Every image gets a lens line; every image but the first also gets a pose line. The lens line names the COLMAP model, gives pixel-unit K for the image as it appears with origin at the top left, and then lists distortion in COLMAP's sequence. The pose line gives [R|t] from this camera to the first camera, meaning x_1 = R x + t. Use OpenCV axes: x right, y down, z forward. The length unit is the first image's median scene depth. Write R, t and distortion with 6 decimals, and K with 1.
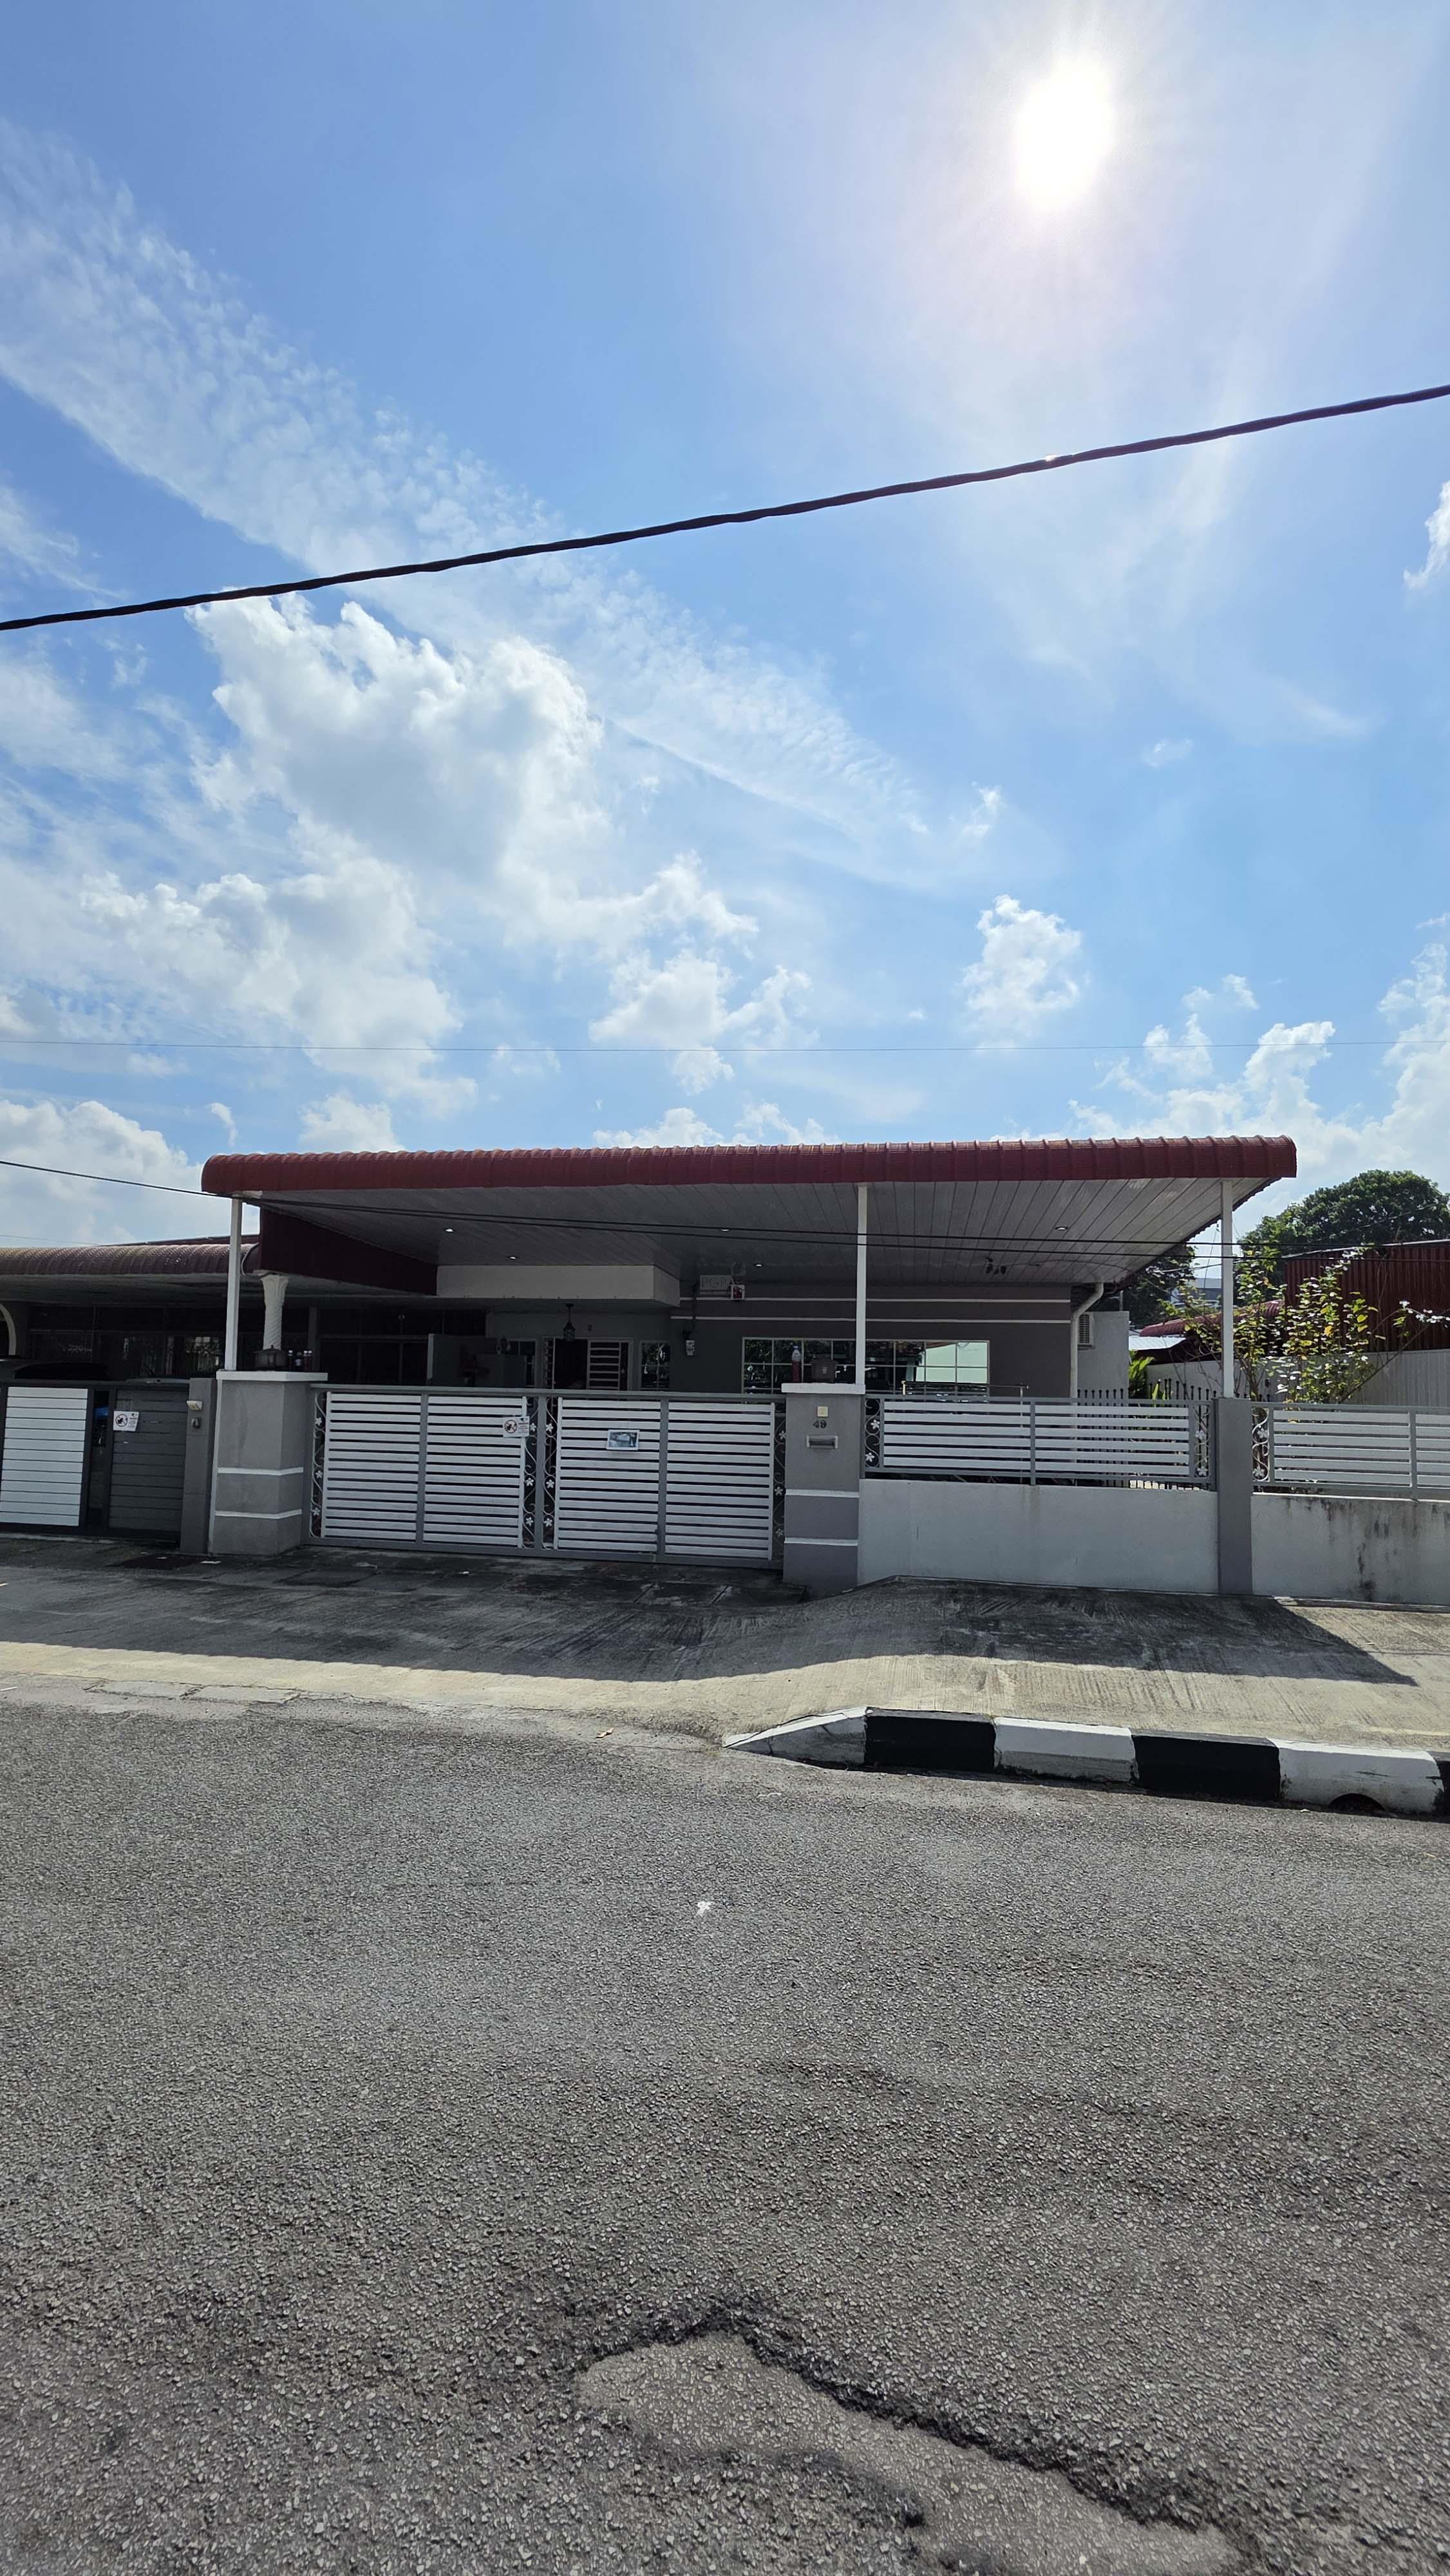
lens RADIAL K [[1022.4, 0, 725.0], [0, 1022.4, 1288.0], [0, 0, 1]] dist [0.001935, 0.000320]
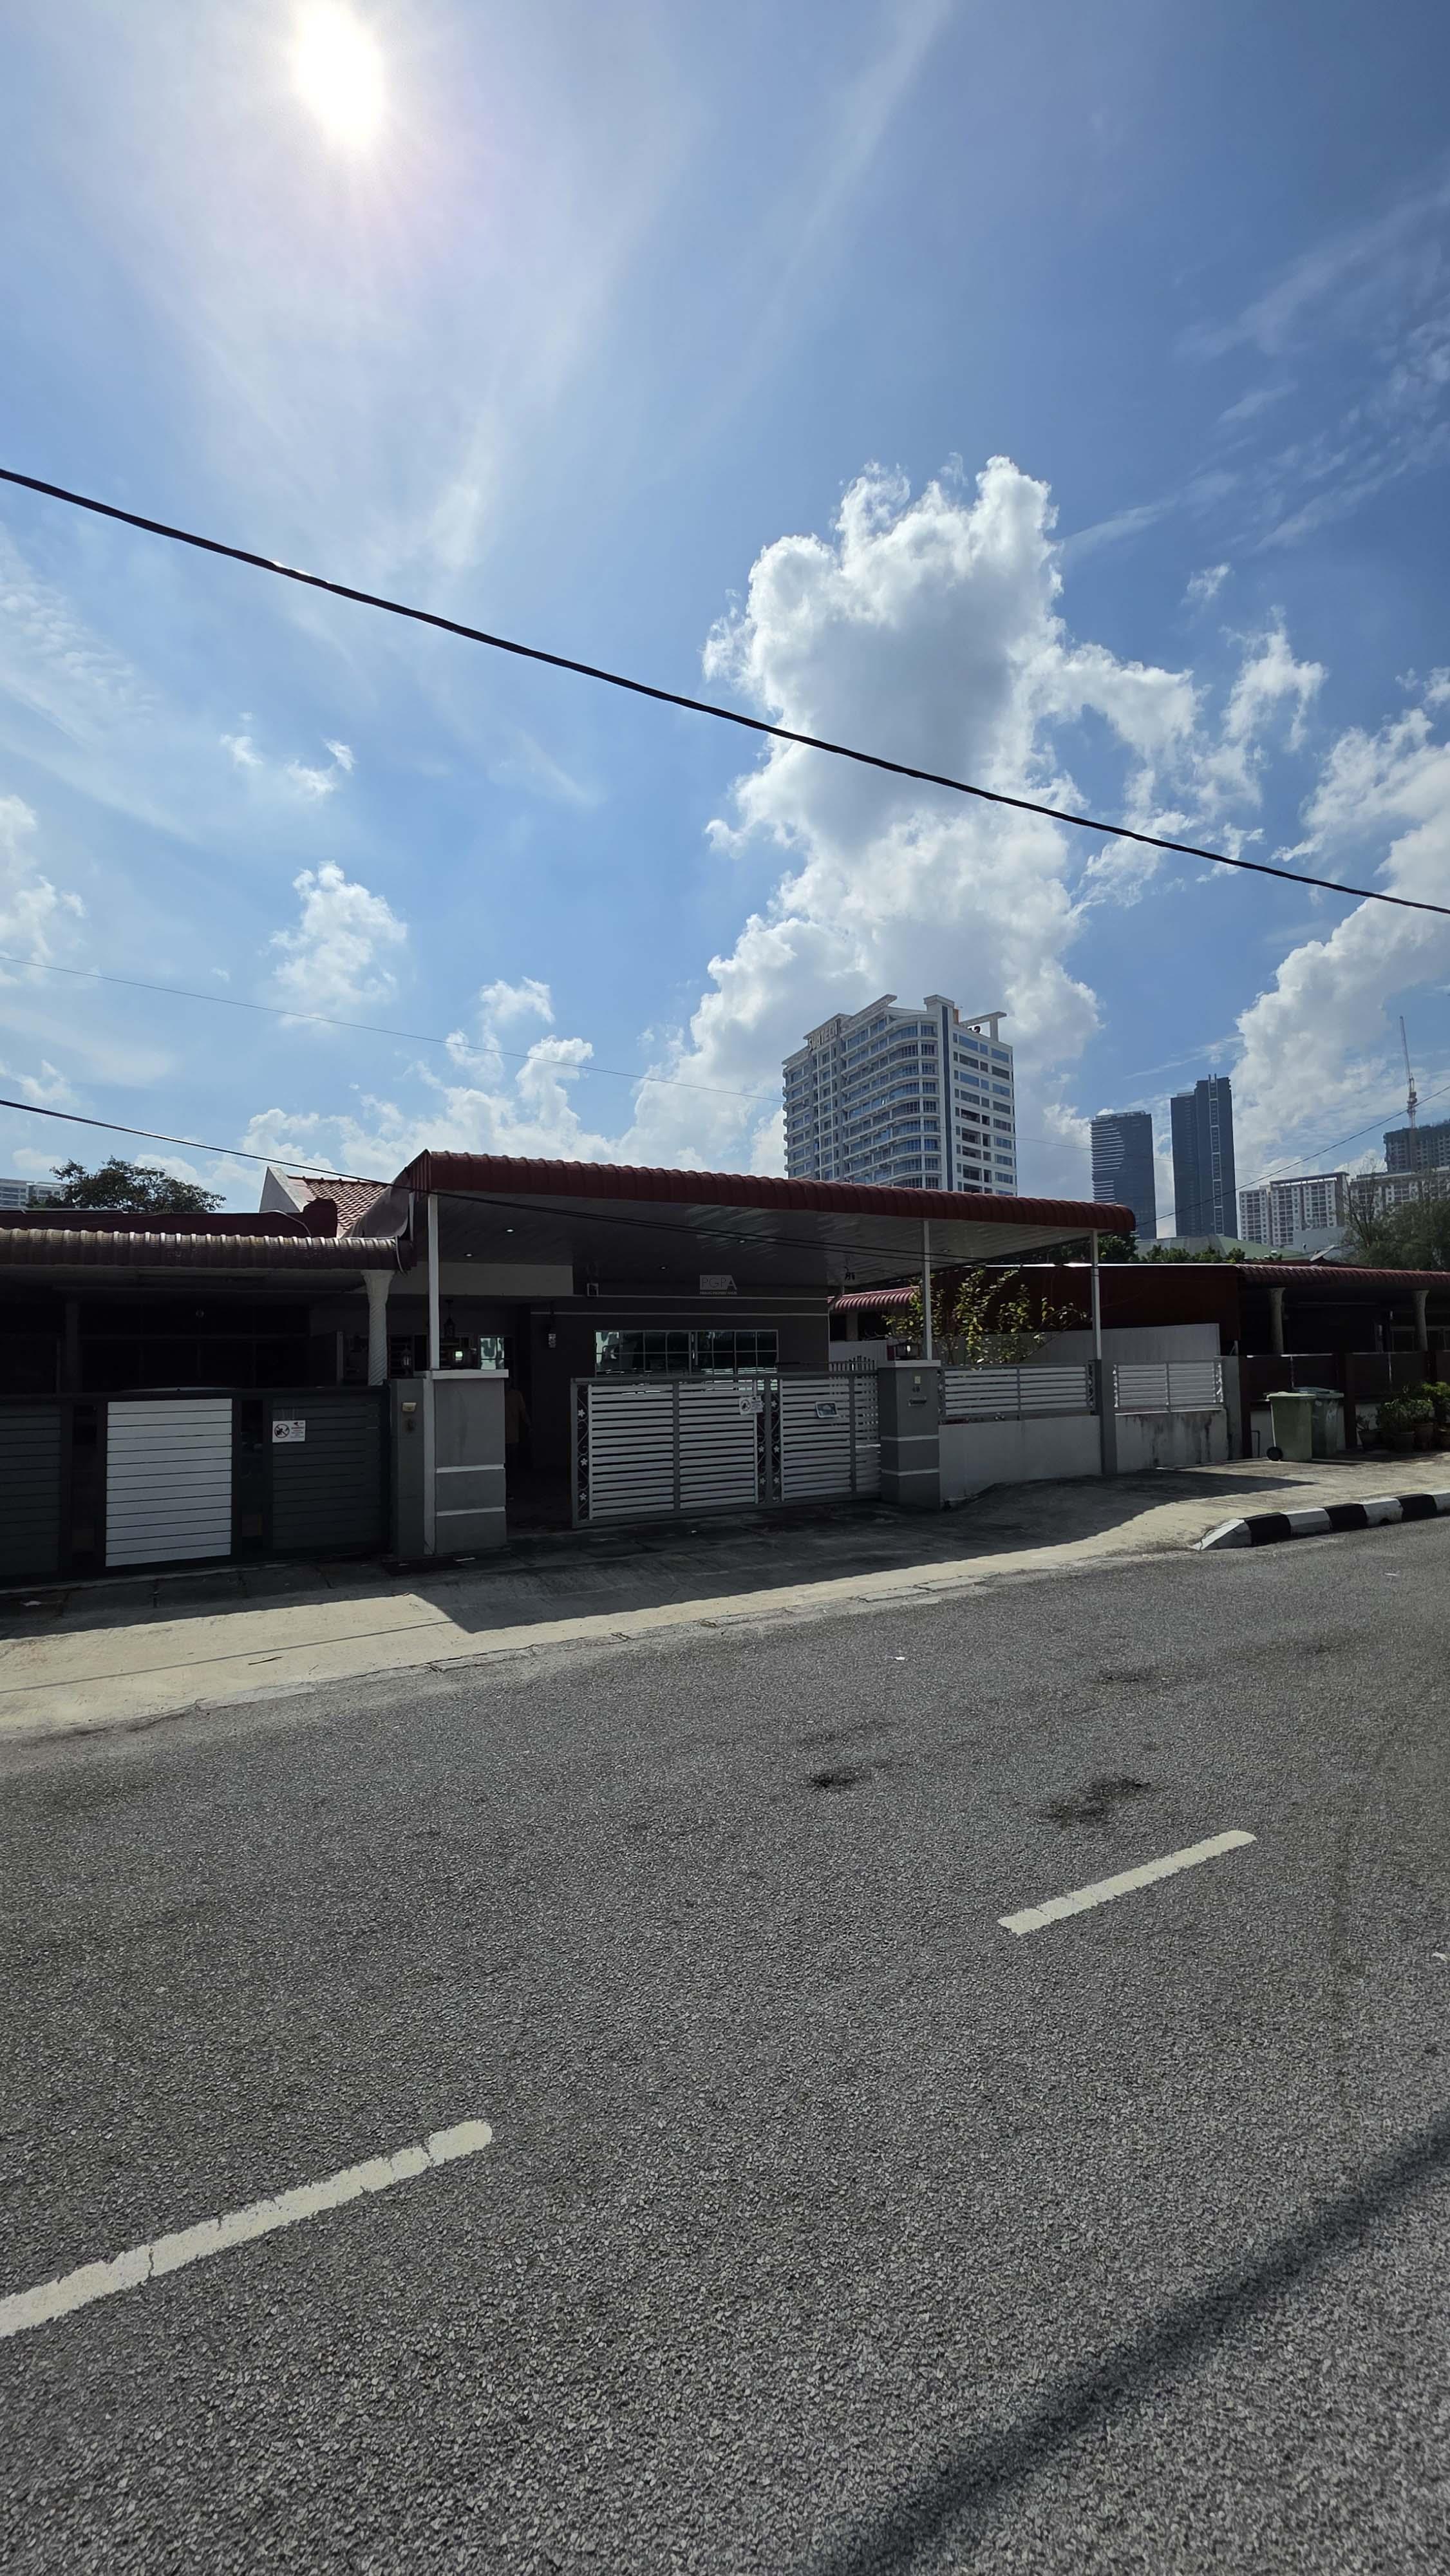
lens RADIAL K [[1060.8, 0, 726.3], [0, 1060.8, 1334.3], [0, 0, 1]] dist [-0.044498, 0.000068]
pose [[0.780824, -0.017308, 0.624511, -1.901169], [-0.014281, 0.998861, 0.045538, -0.006330], [-0.624588, -0.044475, 0.779687, 0.096456]]
